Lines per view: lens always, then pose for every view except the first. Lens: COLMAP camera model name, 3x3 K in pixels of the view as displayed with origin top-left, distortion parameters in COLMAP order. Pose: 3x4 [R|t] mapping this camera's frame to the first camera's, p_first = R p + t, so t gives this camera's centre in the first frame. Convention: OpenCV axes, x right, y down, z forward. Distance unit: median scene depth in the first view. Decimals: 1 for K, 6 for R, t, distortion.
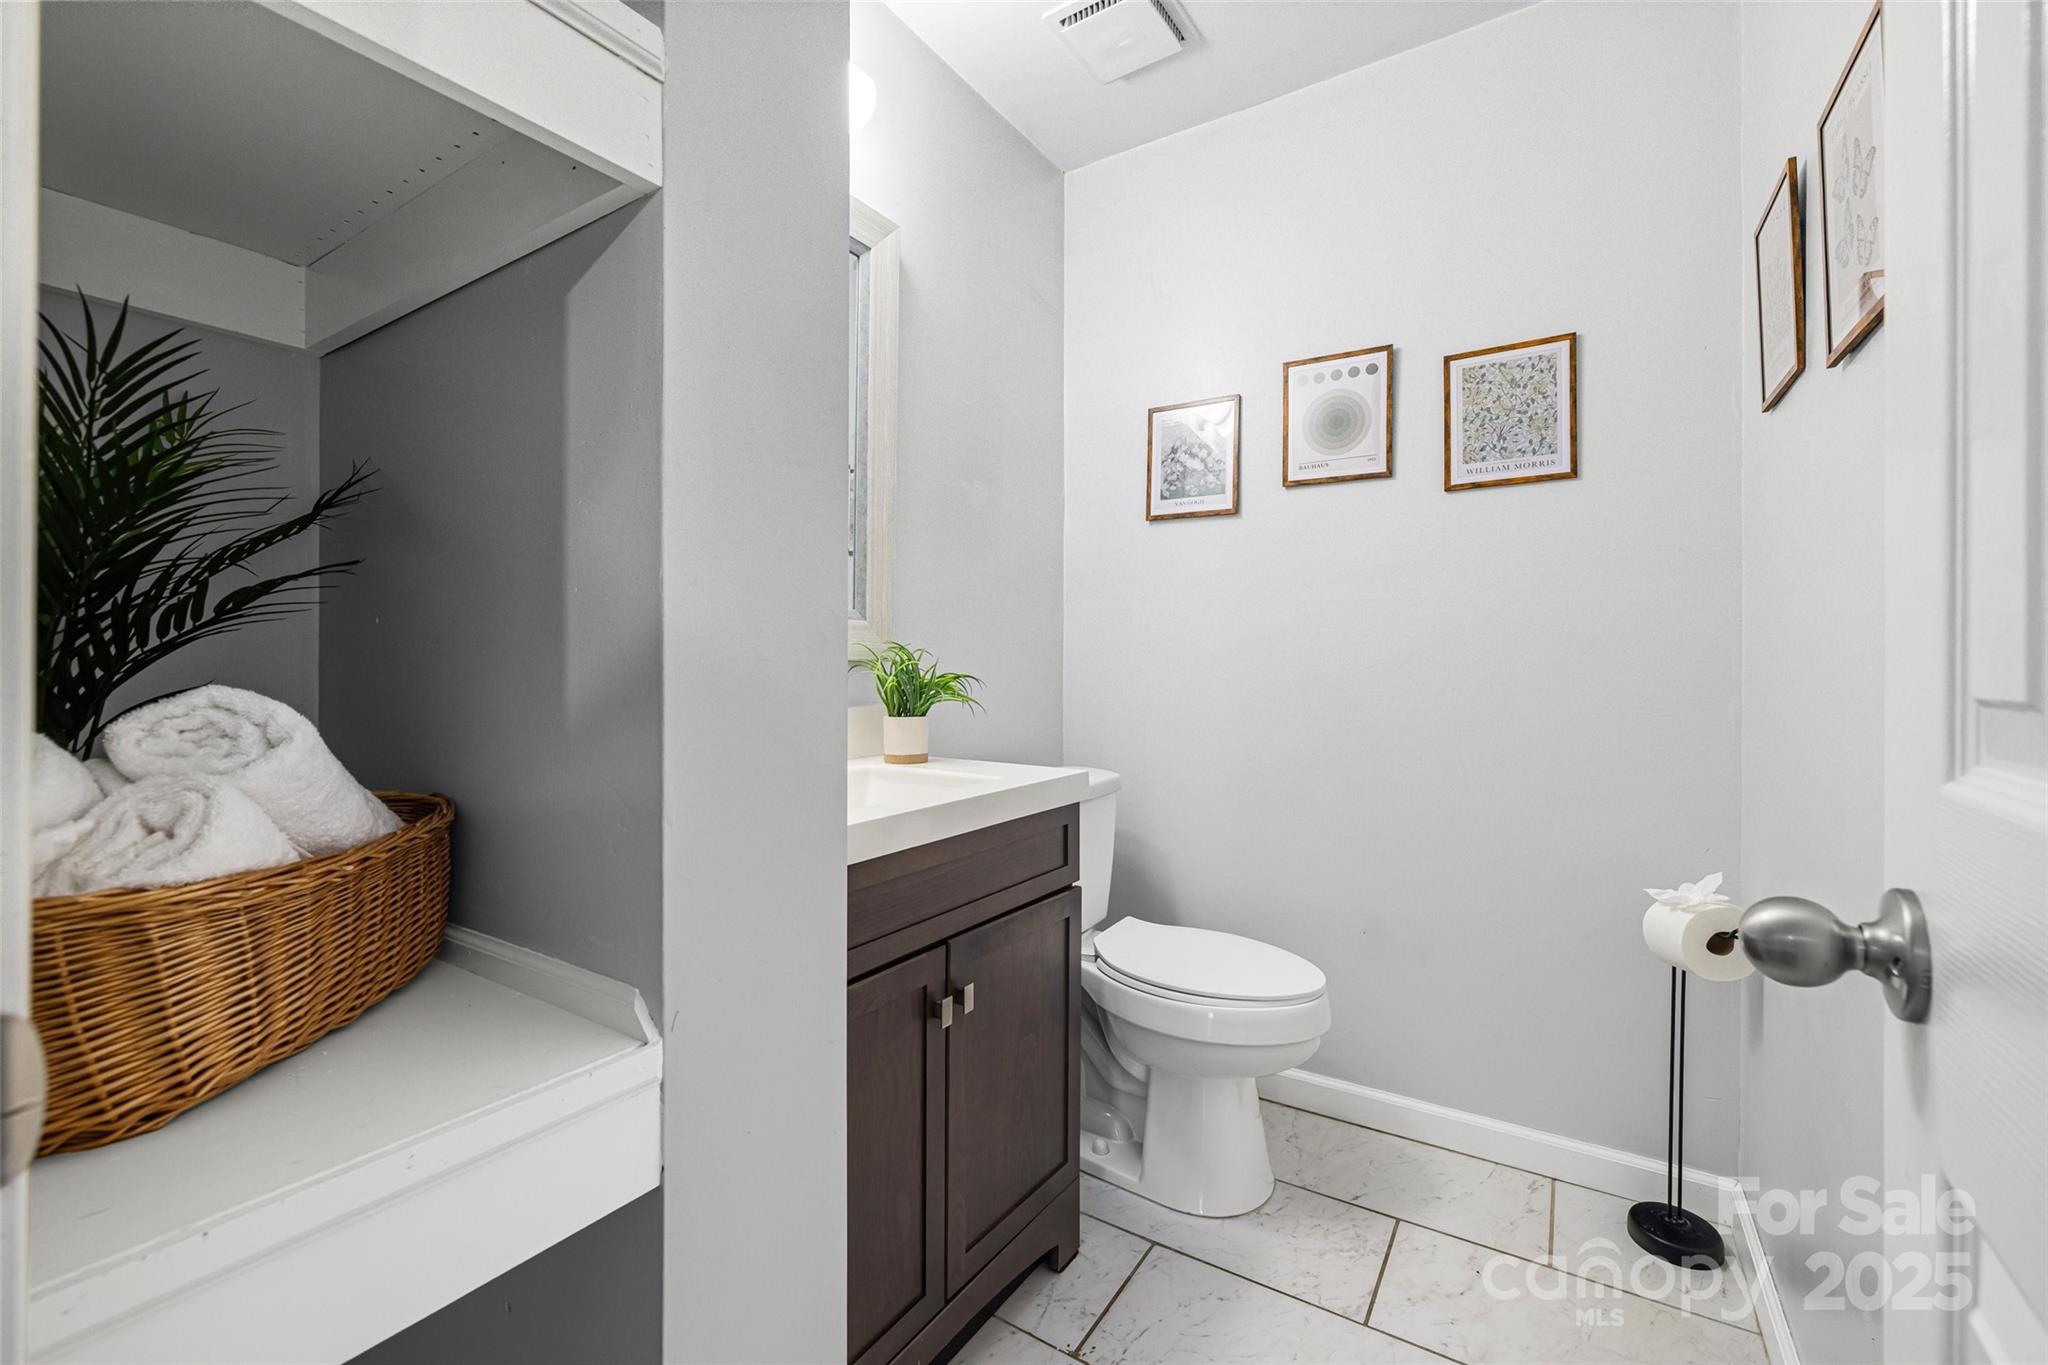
lens RADIAL K [[867.1, 0, 1023.8], [0, 867.1, 669.2], [0, 0, 1]] dist [-0.001655, -0.000180]
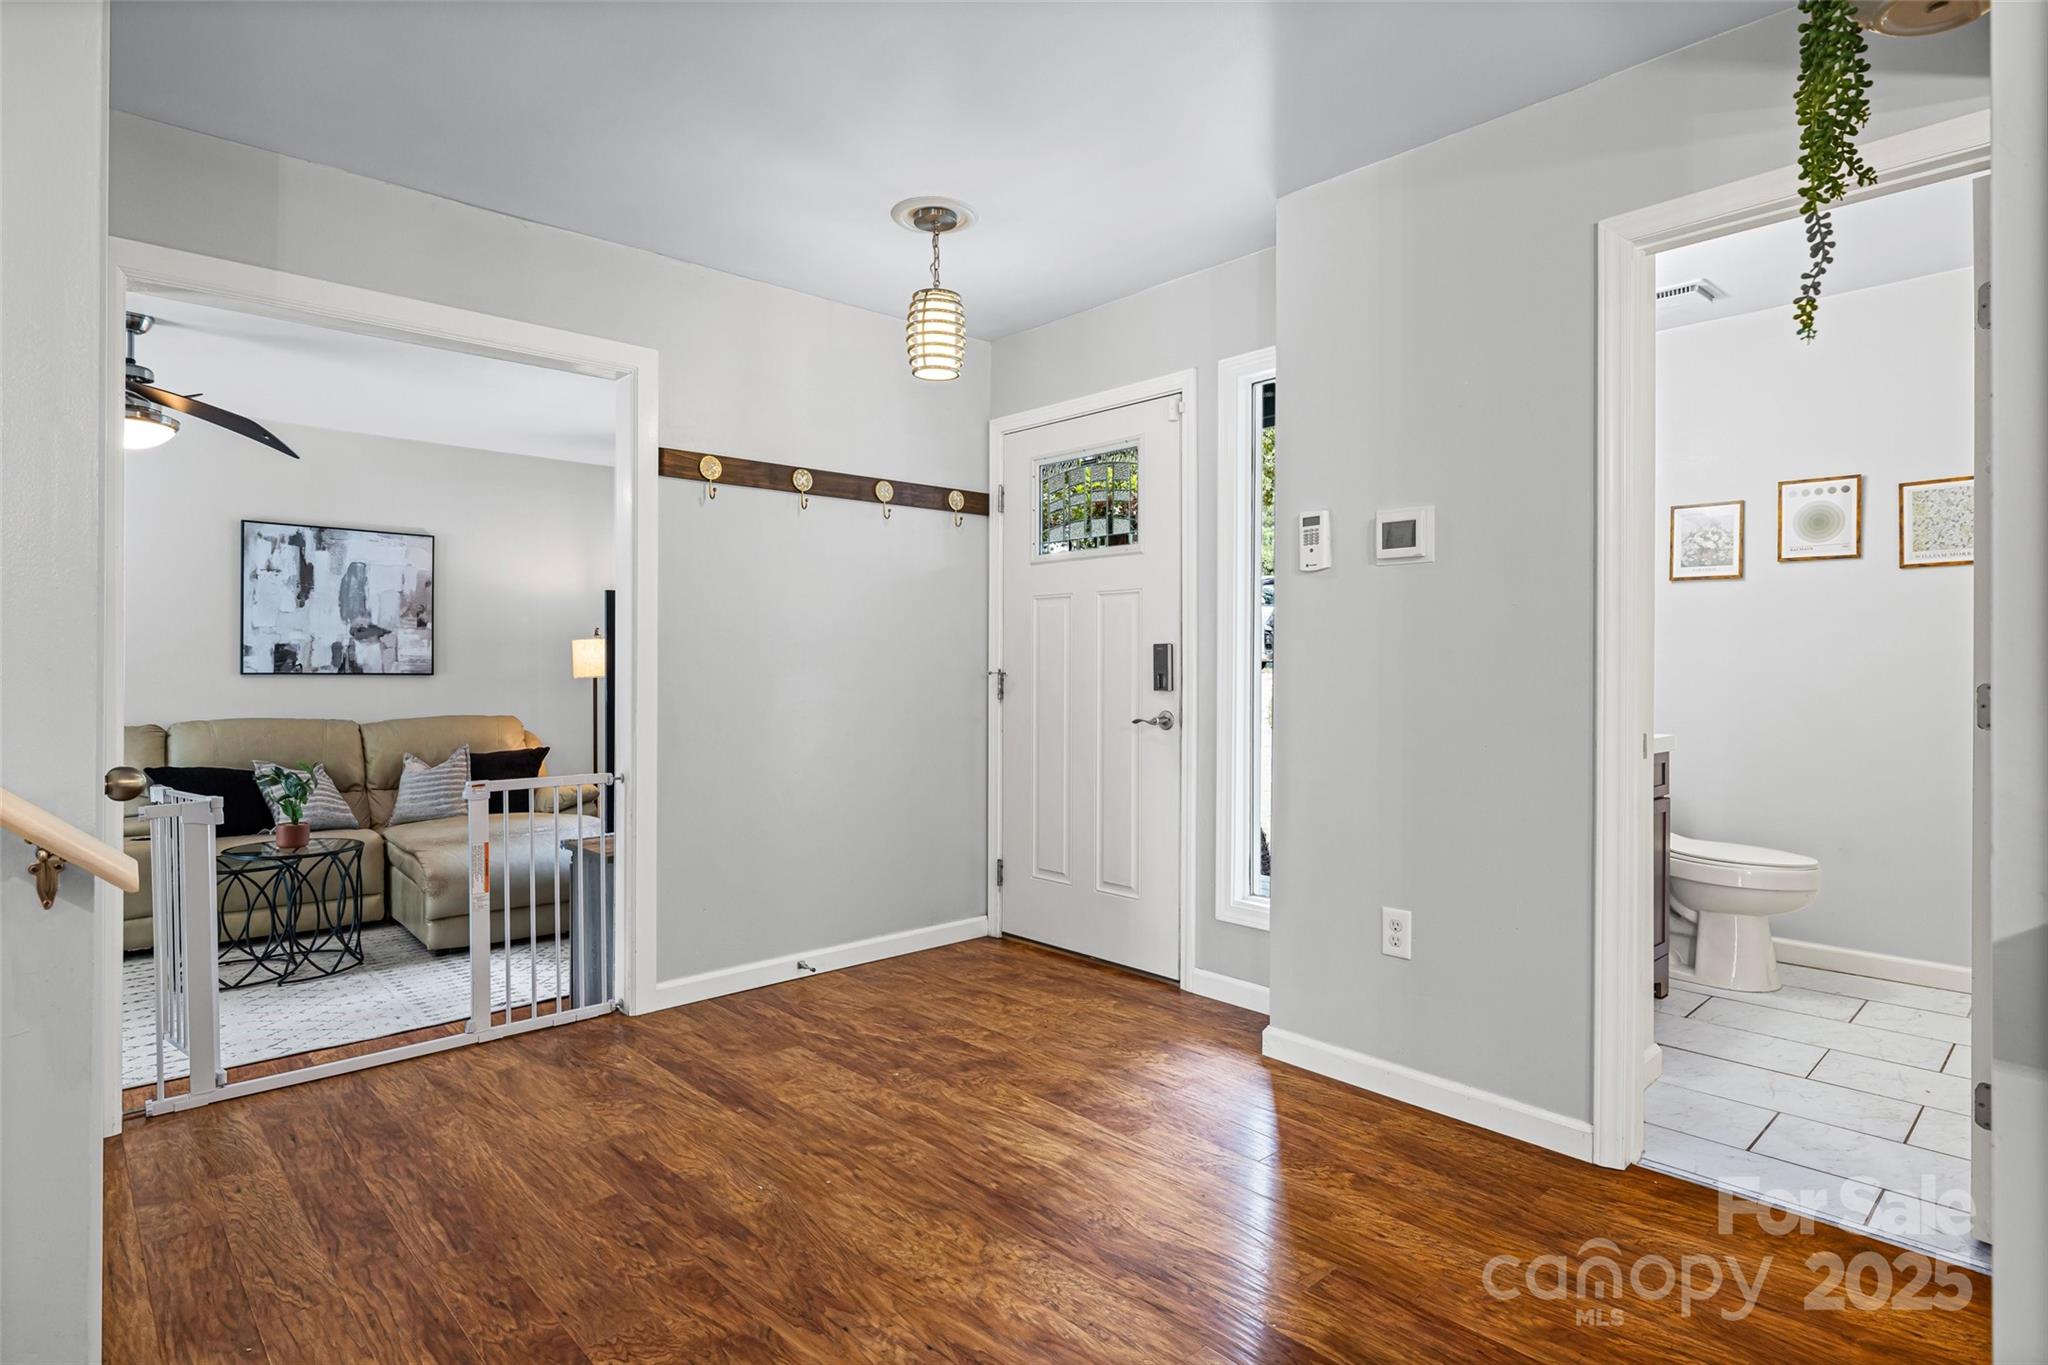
lens RADIAL K [[1056.3, 0, 1022.2], [0, 1056.3, 674.0], [0, 0, 1]] dist [-0.001639, -0.000093]
pose [[0.972869, 0.000504, -0.231355, -0.611492], [-0.001537, 0.999990, -0.004286, 0.001951], [0.231350, 0.004525, 0.972860, -1.213233]]
